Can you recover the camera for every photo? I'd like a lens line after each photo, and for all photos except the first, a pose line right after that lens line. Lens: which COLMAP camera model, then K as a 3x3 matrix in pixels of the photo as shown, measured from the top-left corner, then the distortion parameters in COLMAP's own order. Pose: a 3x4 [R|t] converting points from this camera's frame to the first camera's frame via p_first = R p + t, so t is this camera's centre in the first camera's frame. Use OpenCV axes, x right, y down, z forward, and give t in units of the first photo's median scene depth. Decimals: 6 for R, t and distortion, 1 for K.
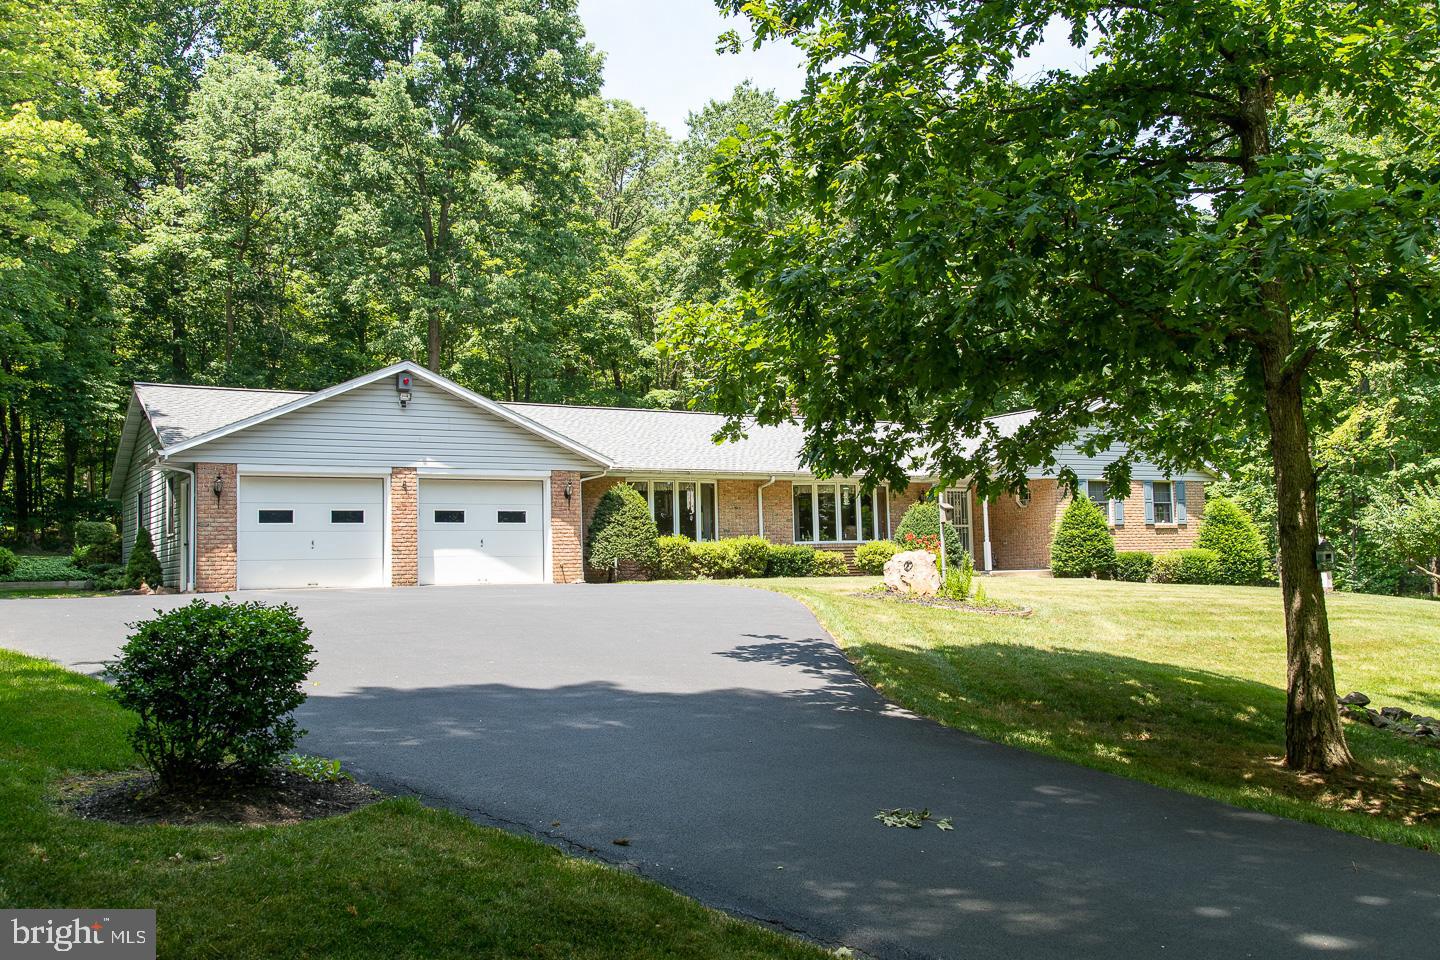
lens RADIAL K [[1337.2, 0, 723.9], [0, 1337.2, 483.6], [0, 0, 1]] dist [0.004758, 0.000000]
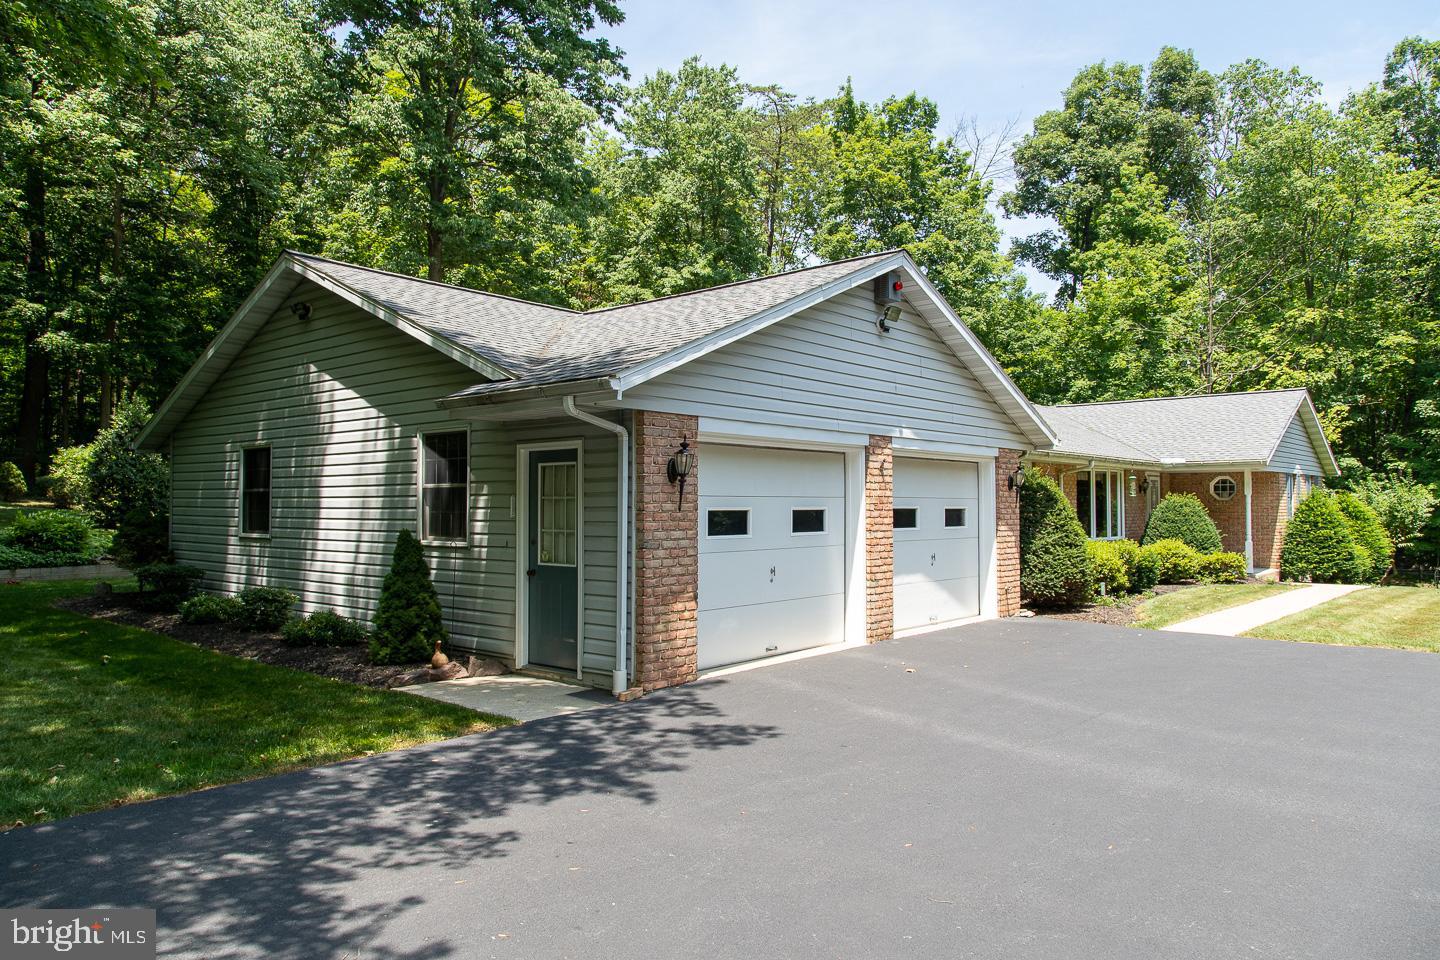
lens RADIAL K [[962.5, 0, 722.7], [0, 962.5, 475.6], [0, 0, 1]] dist [0.016123, -0.004078]
pose [[0.948845, 0.037572, 0.313498, -0.342096], [-0.050256, 0.998208, 0.032475, -0.004050], [-0.311716, -0.046568, 0.949033, 0.490811]]
